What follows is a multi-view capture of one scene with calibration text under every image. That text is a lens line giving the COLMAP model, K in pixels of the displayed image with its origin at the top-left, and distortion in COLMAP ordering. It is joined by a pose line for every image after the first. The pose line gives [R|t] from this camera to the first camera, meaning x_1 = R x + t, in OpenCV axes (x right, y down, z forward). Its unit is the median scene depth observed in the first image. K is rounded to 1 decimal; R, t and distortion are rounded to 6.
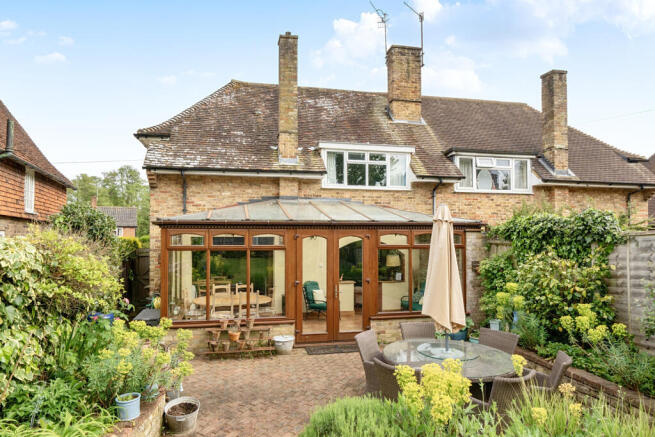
lens RADIAL K [[405.1, 0, 327.0], [0, 405.1, 223.4], [0, 0, 1]] dist [-0.001844, -0.001788]
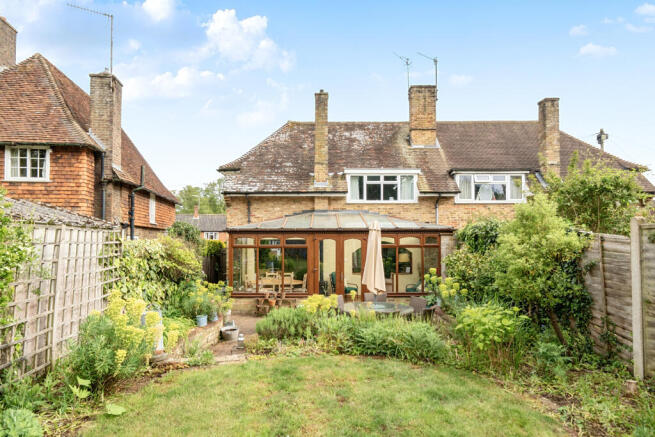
lens RADIAL K [[392.0, 0, 328.2], [0, 392.0, 216.7], [0, 0, 1]] dist [-0.000232, 0.000191]
pose [[0.980031, -0.013480, -0.198387, 0.180230], [0.008422, 0.999618, -0.026322, -0.008031], [0.198666, 0.024125, 0.979770, -0.279721]]
